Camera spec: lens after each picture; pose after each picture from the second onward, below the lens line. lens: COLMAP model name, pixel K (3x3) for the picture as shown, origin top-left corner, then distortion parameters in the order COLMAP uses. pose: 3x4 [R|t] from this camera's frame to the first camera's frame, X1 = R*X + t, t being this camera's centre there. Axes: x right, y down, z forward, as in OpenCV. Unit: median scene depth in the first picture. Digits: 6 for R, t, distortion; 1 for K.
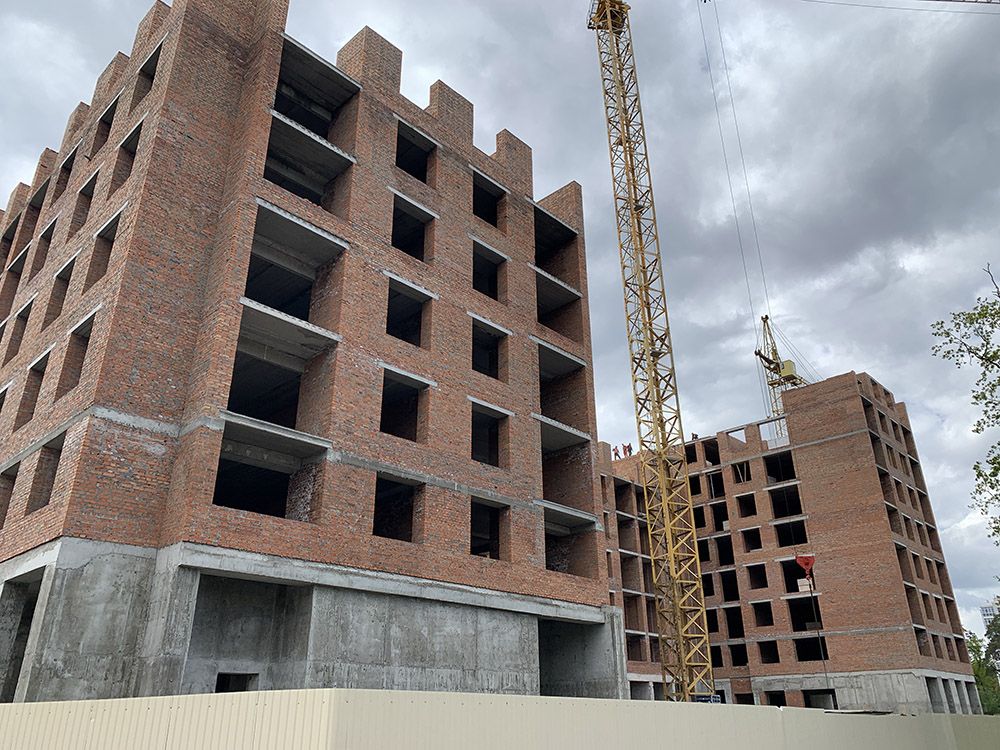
lens RADIAL K [[765.2, 0, 505.4], [0, 765.2, 365.6], [0, 0, 1]] dist [0.026900, -0.022011]
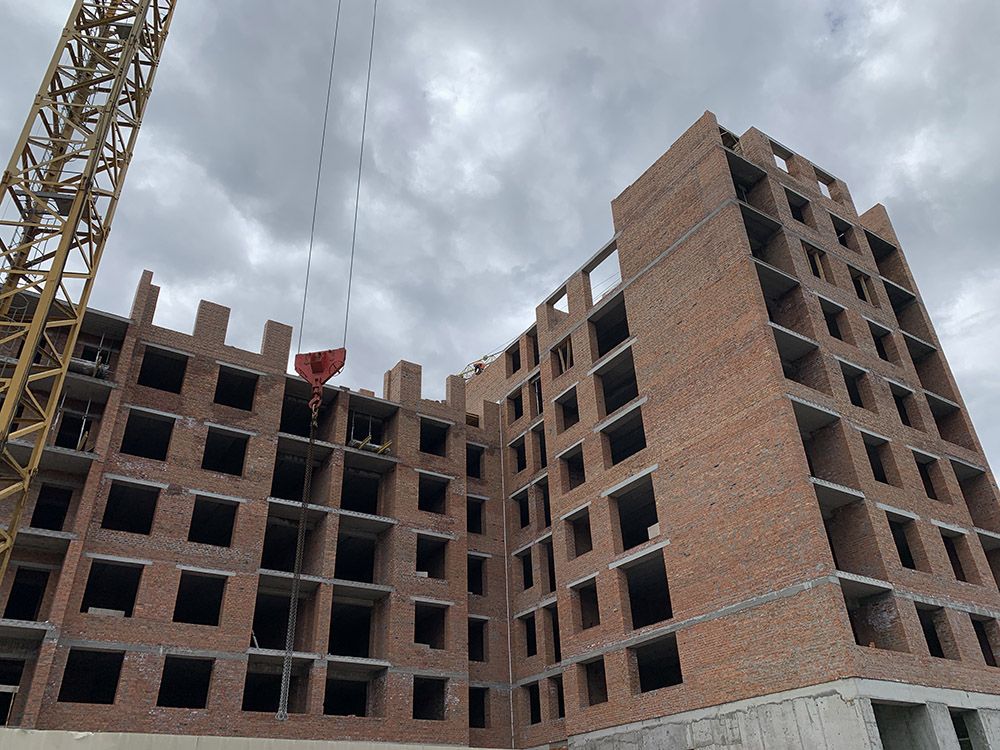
lens RADIAL K [[765.2, 0, 499.2], [0, 765.2, 372.1], [0, 0, 1]] dist [0.026900, -0.022011]
pose [[0.969174, -0.149801, -0.195603, 0.950747], [0.127493, 0.984294, -0.122109, 0.542161], [0.210823, 0.093407, 0.973051, 1.162224]]
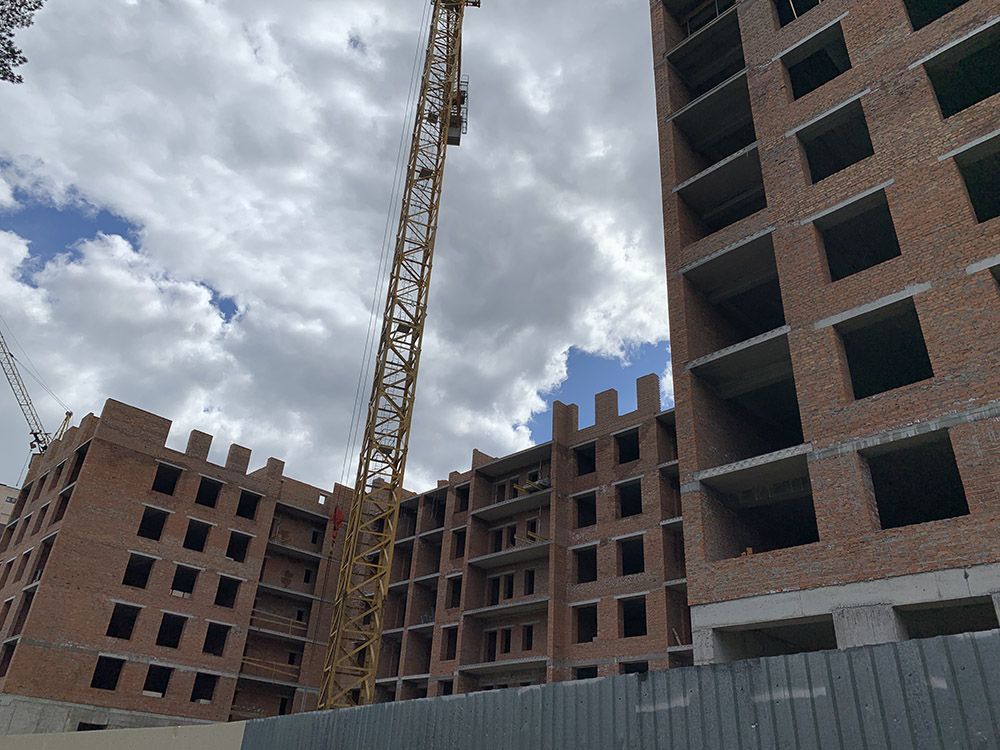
lens RADIAL K [[765.2, 0, 505.4], [0, 765.2, 354.8], [0, 0, 1]] dist [0.026900, -0.022011]
pose [[-0.032874, -0.511536, -0.858633, 1.756952], [0.374452, 0.790221, -0.485116, 0.887001], [0.926664, -0.337464, 0.165568, 1.863853]]
